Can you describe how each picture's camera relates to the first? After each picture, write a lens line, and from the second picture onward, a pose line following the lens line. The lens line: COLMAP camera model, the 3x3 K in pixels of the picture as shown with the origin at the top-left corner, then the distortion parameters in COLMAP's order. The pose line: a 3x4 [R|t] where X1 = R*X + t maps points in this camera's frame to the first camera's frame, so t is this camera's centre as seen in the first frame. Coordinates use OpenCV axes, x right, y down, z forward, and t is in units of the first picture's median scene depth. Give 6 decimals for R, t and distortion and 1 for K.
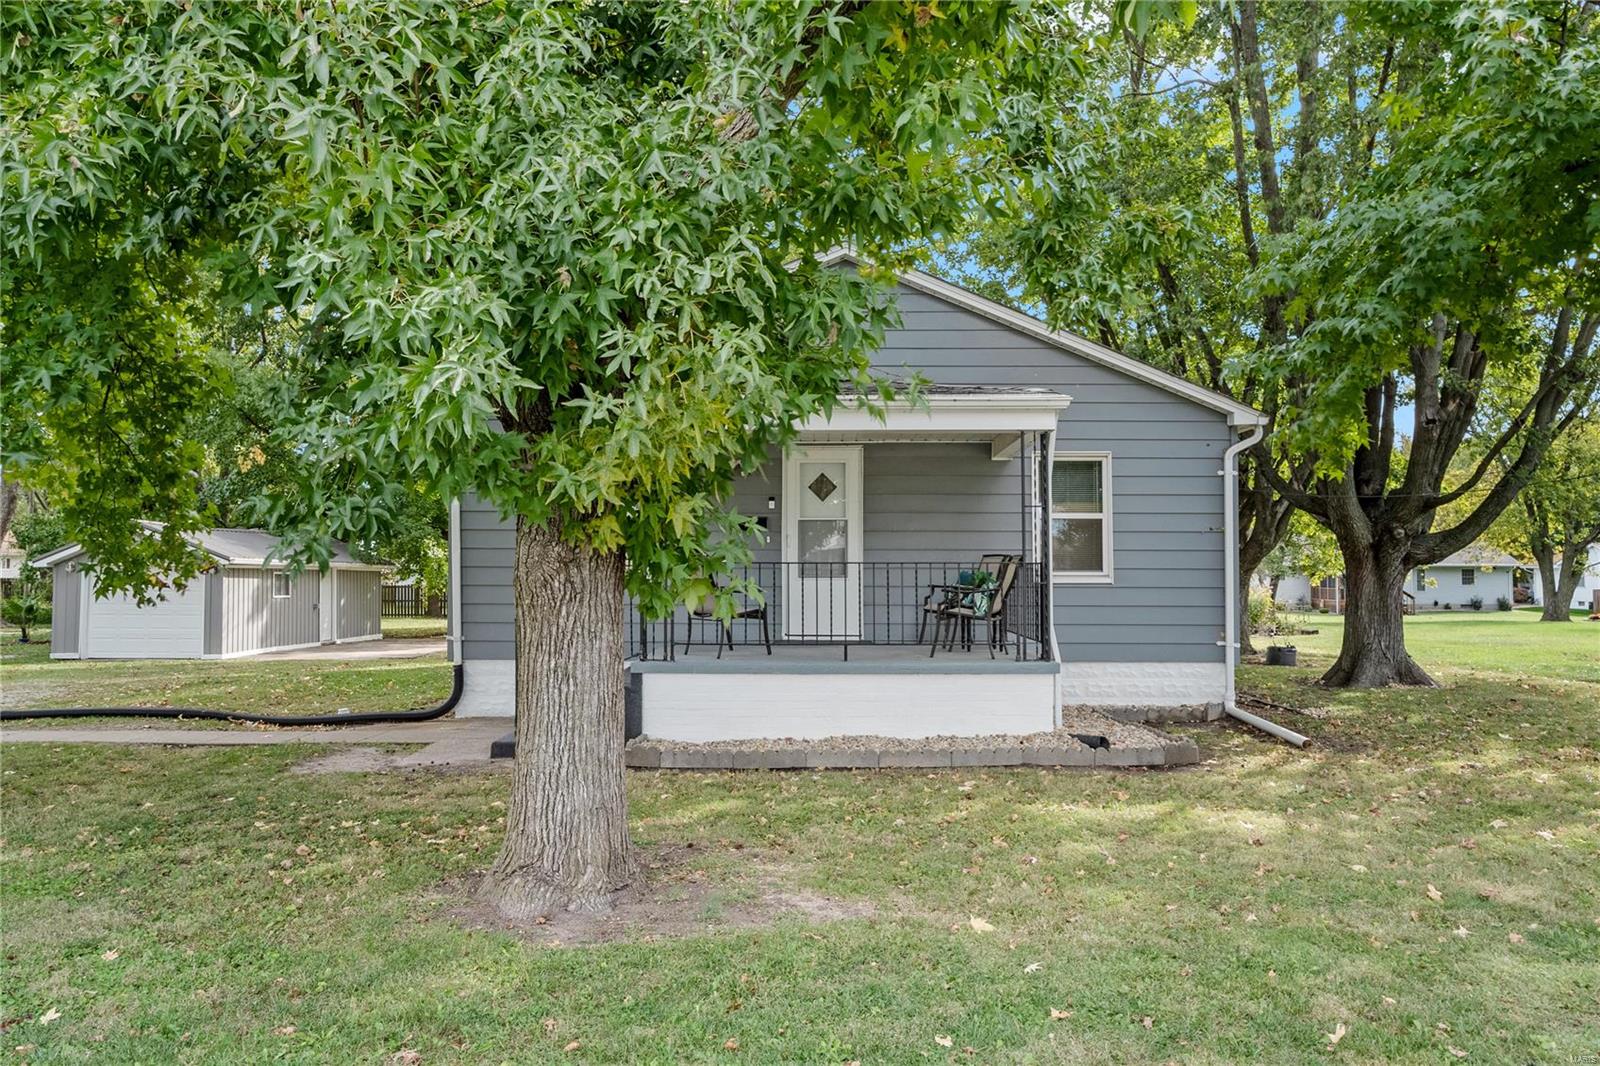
lens RADIAL K [[1107.1, 0, 798.4], [0, 1107.1, 534.5], [0, 0, 1]] dist [-0.002461, -0.002306]
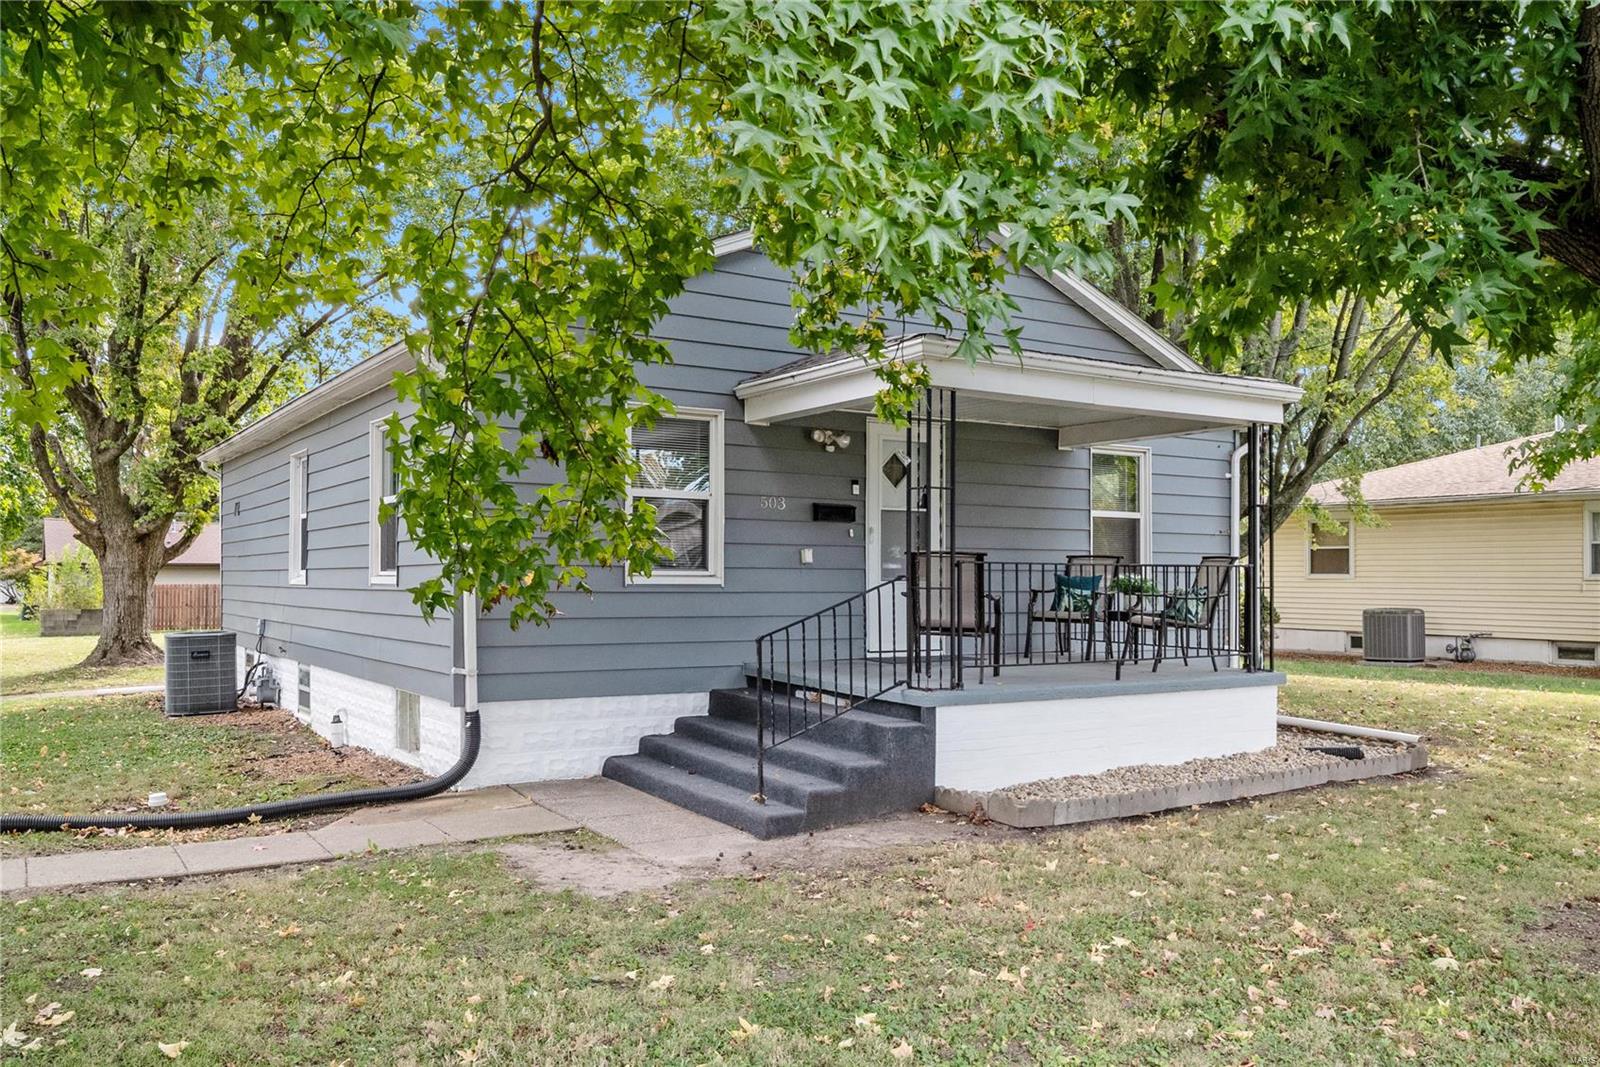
lens RADIAL K [[1273.7, 0, 801.0], [0, 1273.7, 537.2], [0, 0, 1]] dist [0.000535, 0.023730]
pose [[0.842547, 0.021048, 0.538211, -0.551334], [-0.025833, 0.999665, 0.001347, 0.007218], [-0.538002, -0.015038, 0.842809, 0.248692]]
